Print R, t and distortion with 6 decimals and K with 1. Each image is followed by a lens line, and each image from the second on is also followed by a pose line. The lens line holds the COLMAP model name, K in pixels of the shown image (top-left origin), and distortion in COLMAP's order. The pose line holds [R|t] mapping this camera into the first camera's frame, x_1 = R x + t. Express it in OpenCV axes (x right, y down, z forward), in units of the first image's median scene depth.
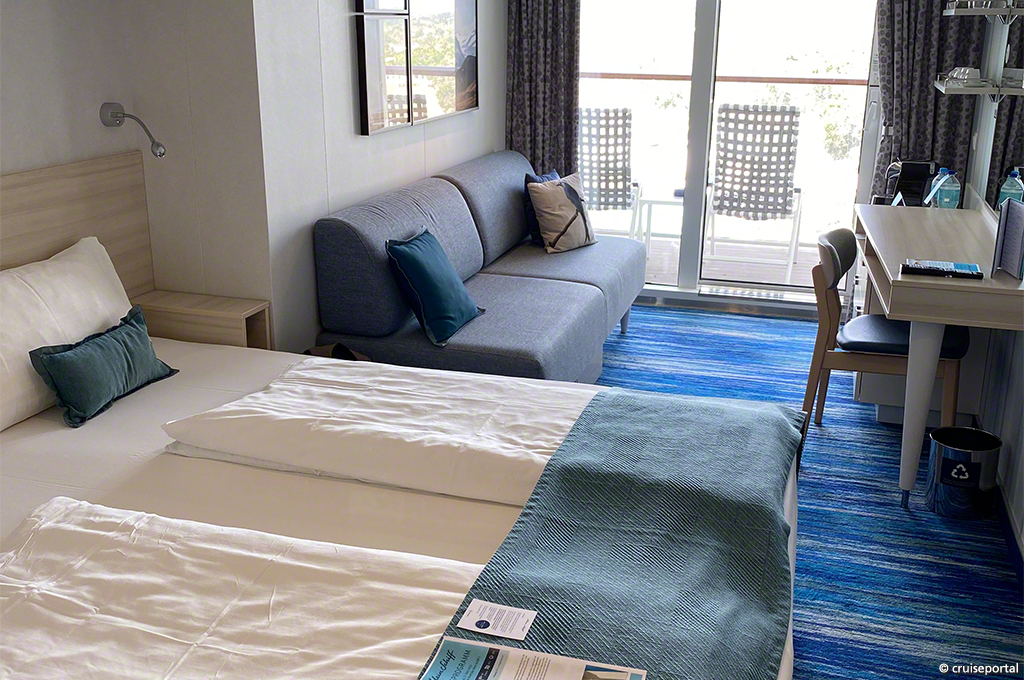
lens RADIAL K [[1023.1, 0, 513.8], [0, 1023.1, 337.5], [0, 0, 1]] dist [0.003108, 0.000000]
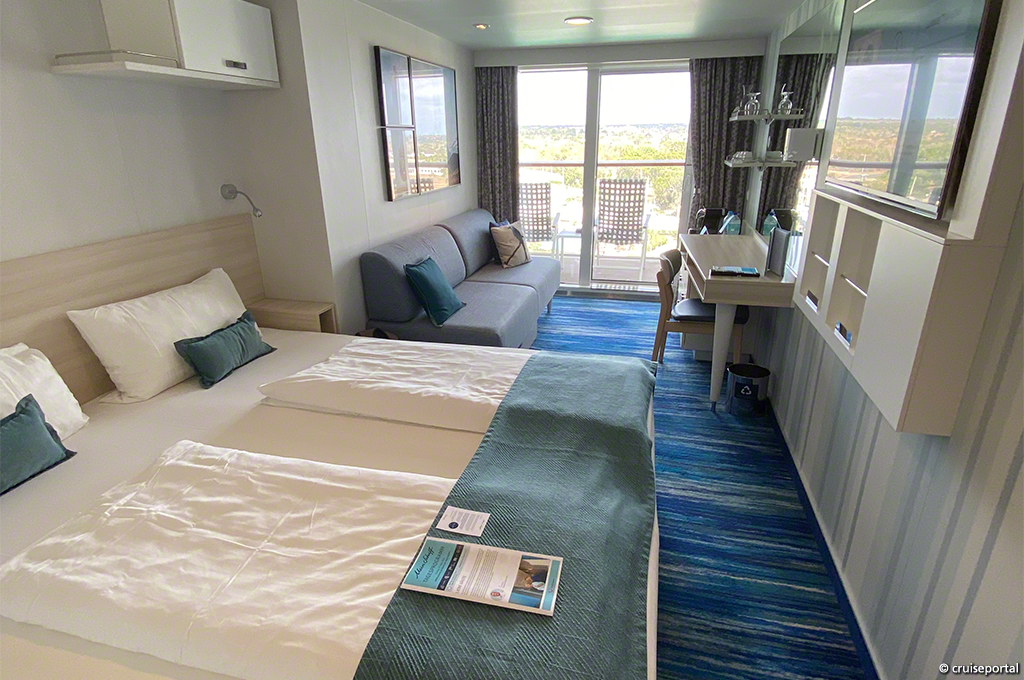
lens RADIAL K [[552.9, 0, 508.7], [0, 552.9, 342.1], [0, 0, 1]] dist [0.020528, -0.000690]
pose [[0.998974, -0.035038, 0.028696, 0.018677], [0.033439, 0.997957, 0.054432, -0.014736], [-0.030545, -0.053416, 0.998105, 0.104307]]
